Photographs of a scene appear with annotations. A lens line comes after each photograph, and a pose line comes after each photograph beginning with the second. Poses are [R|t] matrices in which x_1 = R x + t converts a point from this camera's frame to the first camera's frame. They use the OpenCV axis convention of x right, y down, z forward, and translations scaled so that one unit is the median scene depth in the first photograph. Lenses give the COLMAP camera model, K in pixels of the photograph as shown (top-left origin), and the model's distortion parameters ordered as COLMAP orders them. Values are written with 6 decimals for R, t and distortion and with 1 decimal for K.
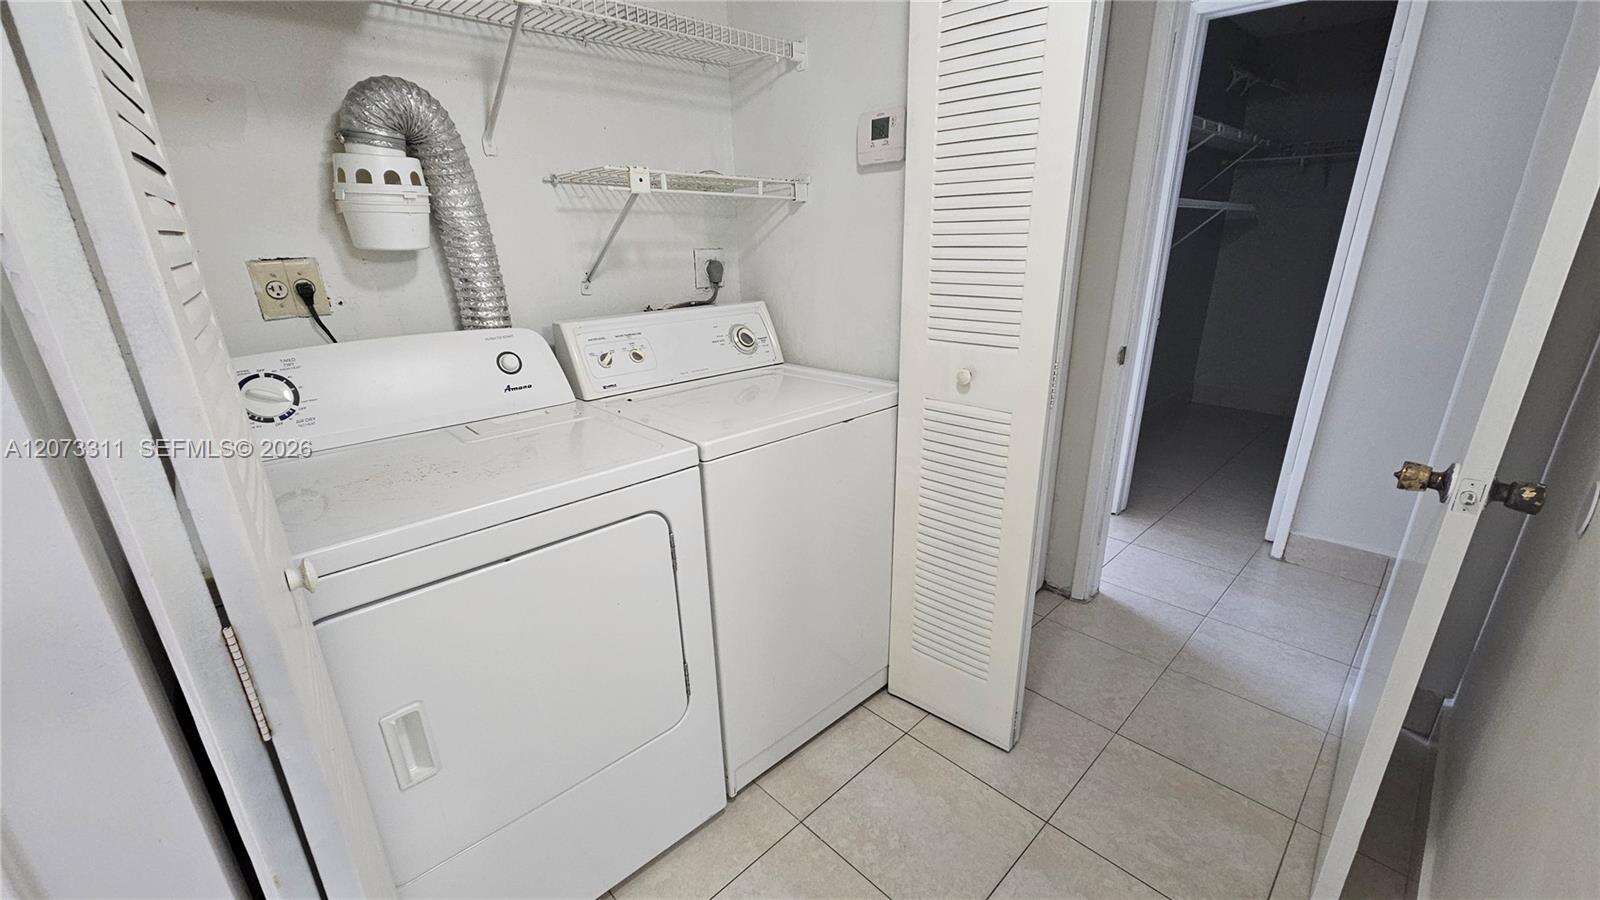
lens RADIAL K [[656.0, 0, 799.5], [0, 656.0, 462.1], [0, 0, 1]] dist [0.009792, 0.000197]
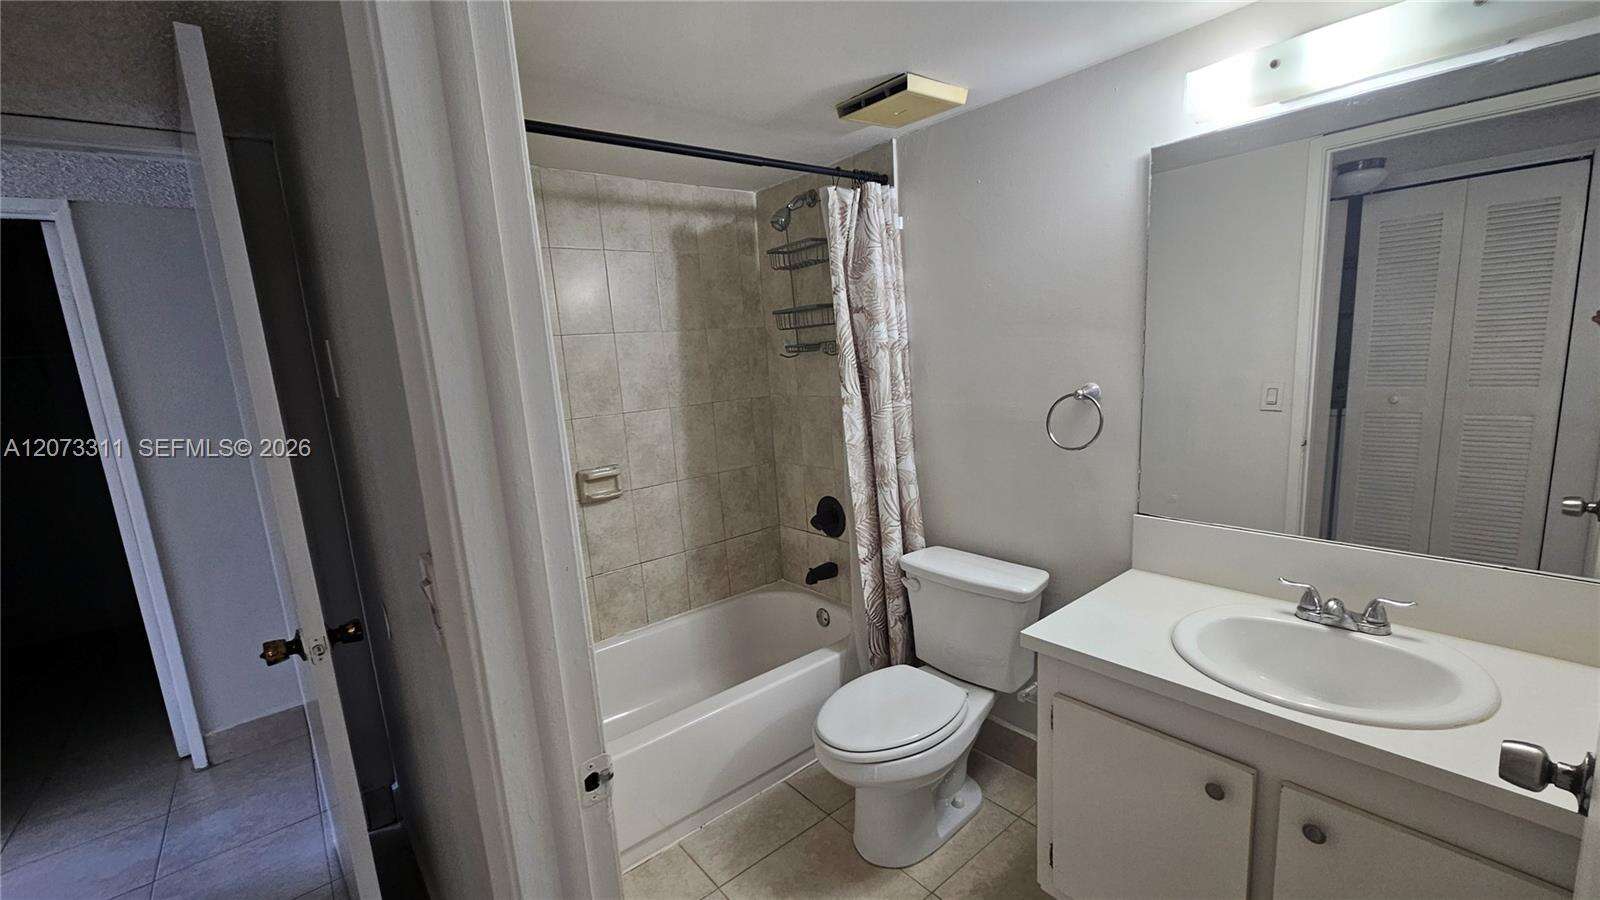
lens RADIAL K [[656.0, 0, 805.4], [0, 656.0, 462.4], [0, 0, 1]] dist [0.009792, 0.000197]
pose [[0.093257, -0.161112, 0.982520, -0.046328], [0.394129, 0.912185, 0.112169, -0.017814], [-0.914312, 0.376779, 0.148566, -0.077710]]
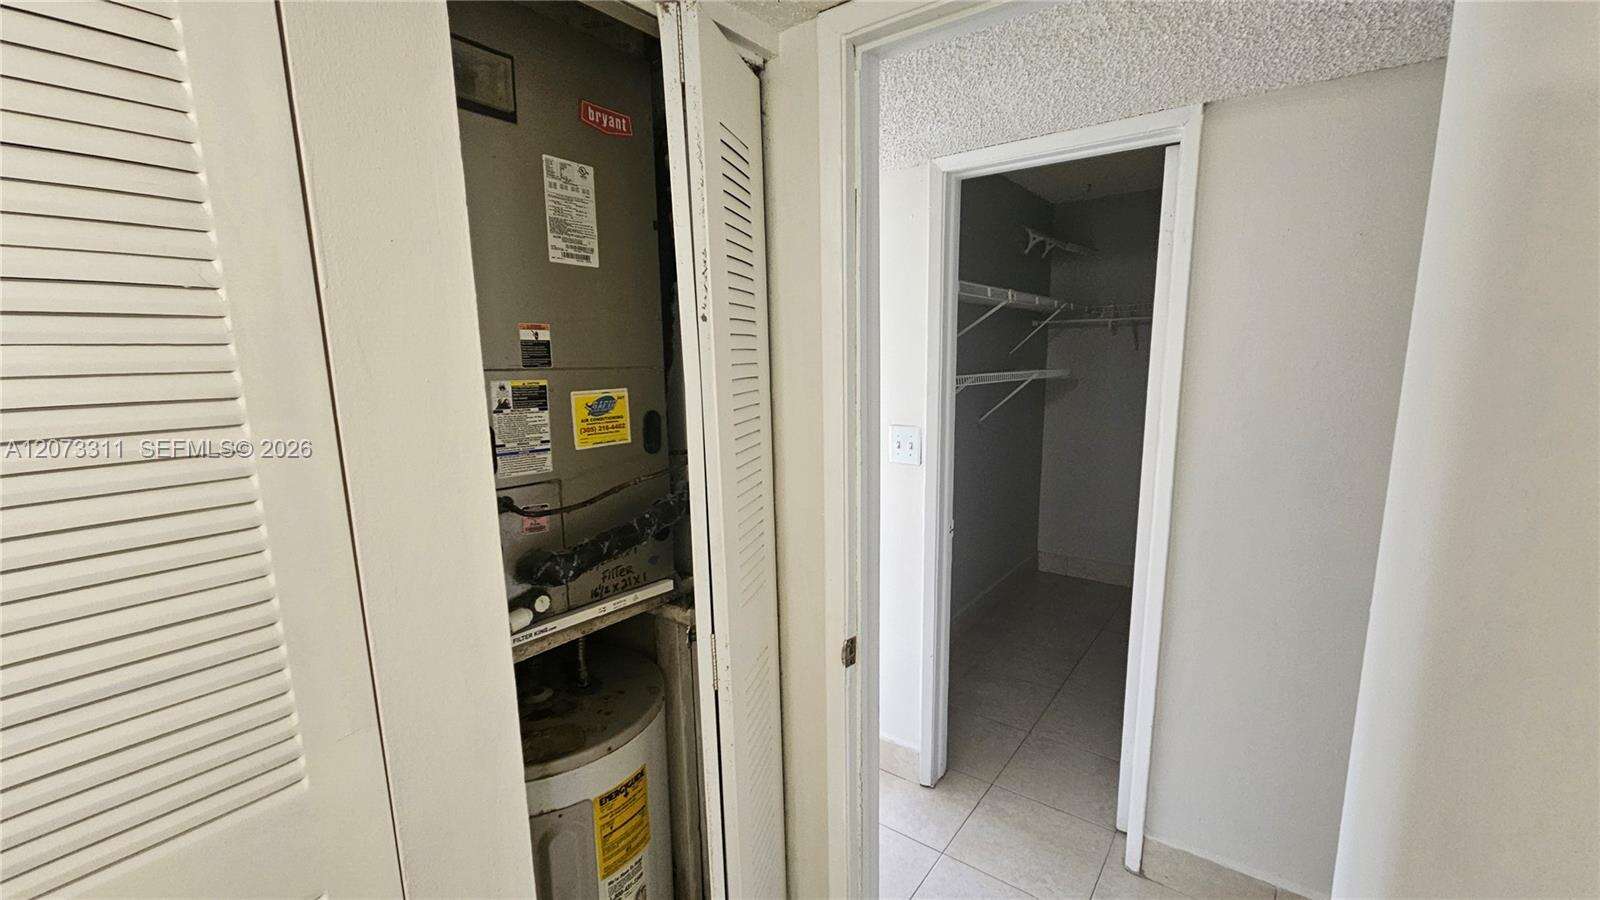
lens RADIAL K [[656.0, 0, 803.0], [0, 656.0, 456.5], [0, 0, 1]] dist [0.009792, 0.000197]
pose [[0.988007, -0.018587, 0.153287, 0.275679], [0.046425, 0.982554, -0.180089, -0.183339], [-0.147266, 0.185045, 0.971633, 0.283623]]
